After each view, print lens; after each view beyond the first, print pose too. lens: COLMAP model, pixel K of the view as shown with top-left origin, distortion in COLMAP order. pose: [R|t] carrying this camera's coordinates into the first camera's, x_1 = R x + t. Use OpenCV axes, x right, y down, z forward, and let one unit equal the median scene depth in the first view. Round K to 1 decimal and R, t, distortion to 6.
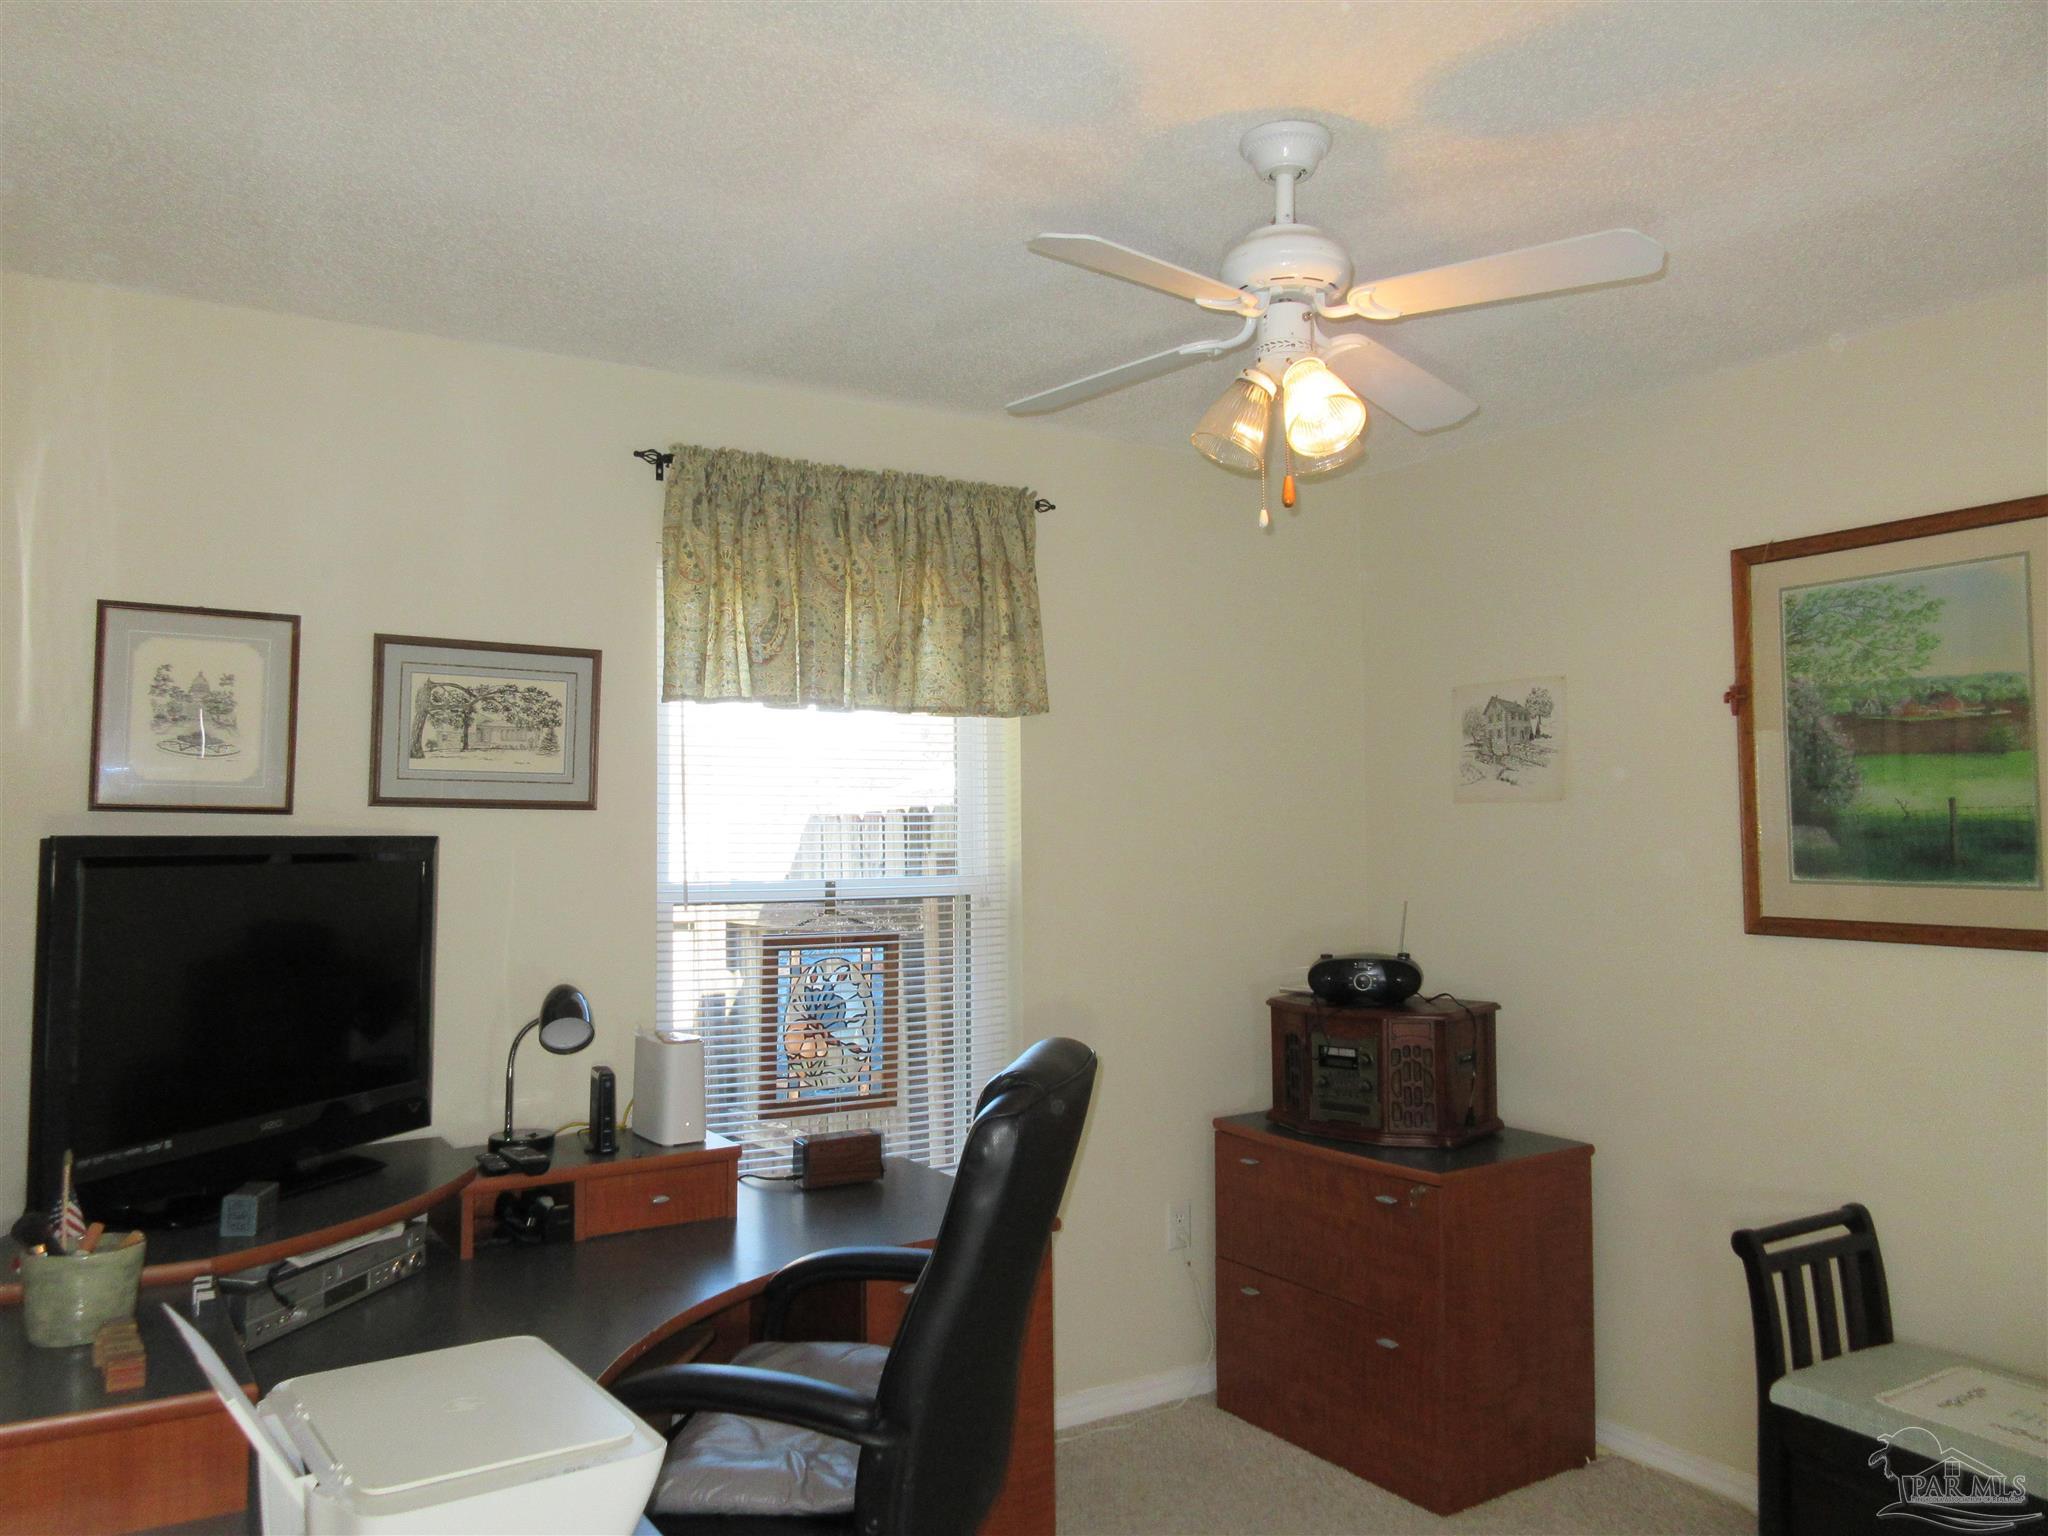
lens RADIAL K [[1486.1, 0, 1024.0], [0, 1486.1, 768.0], [0, 0, 1]] dist [-0.002222, 0.039801]
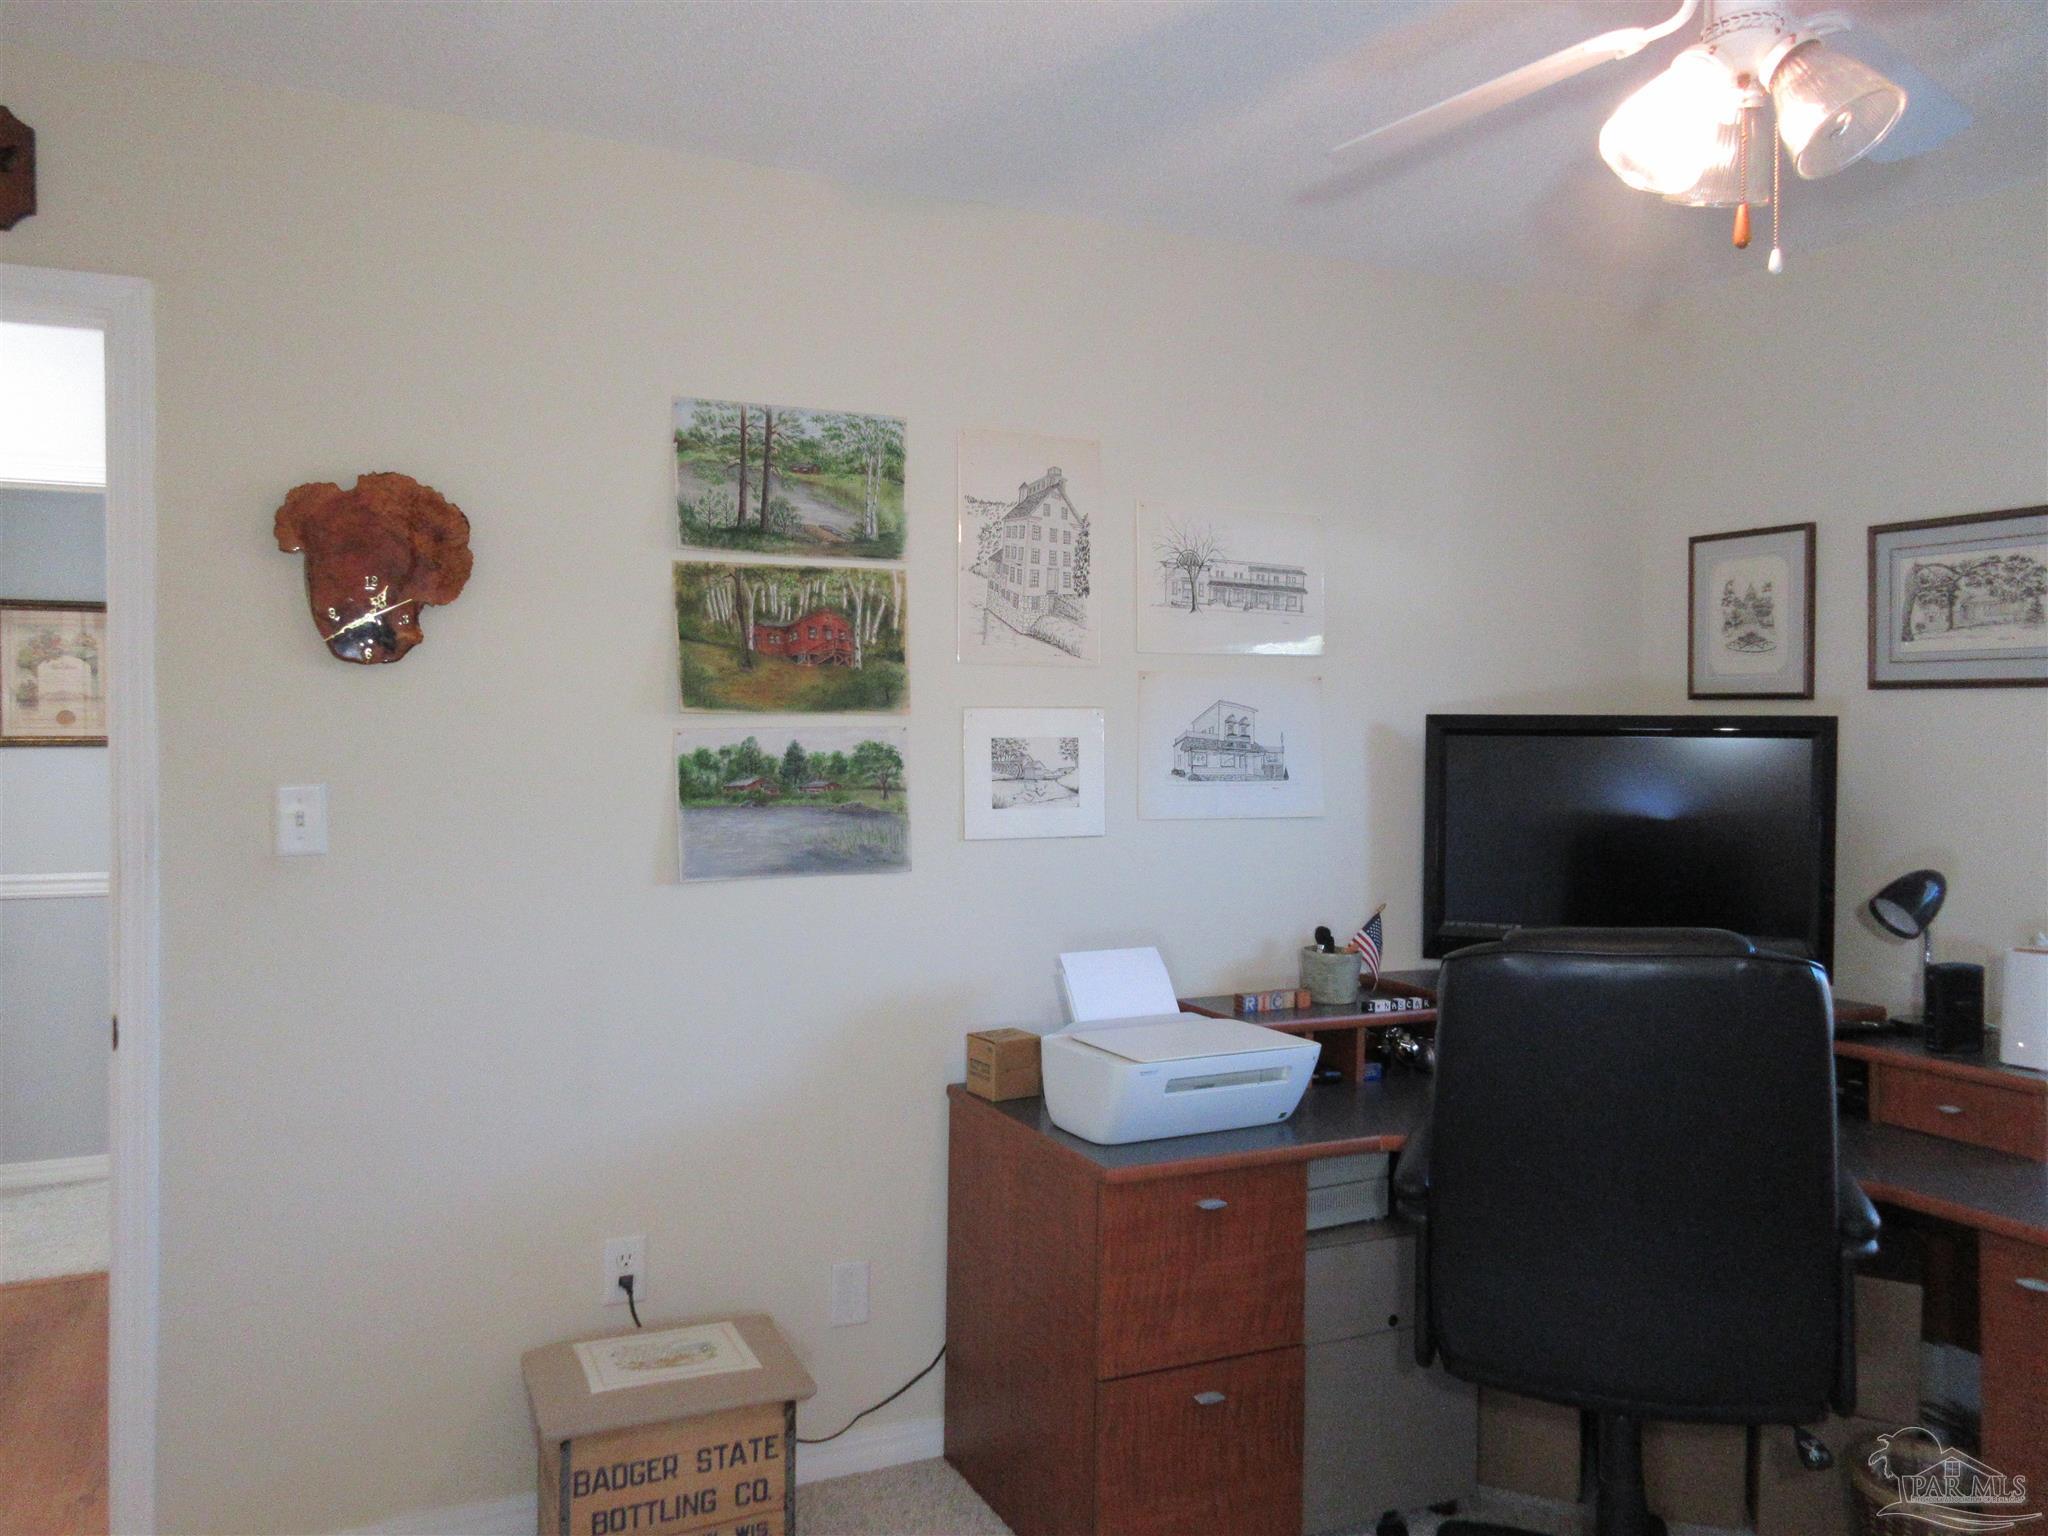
lens RADIAL K [[1544.7, 0, 1014.7], [0, 1544.7, 732.0], [0, 0, 1]] dist [0.014705, -0.018035]
pose [[-0.116899, 0.002561, -0.993141, 0.749425], [0.044943, 0.998986, -0.002714, 0.032172], [0.992126, -0.044952, -0.116895, 0.533717]]
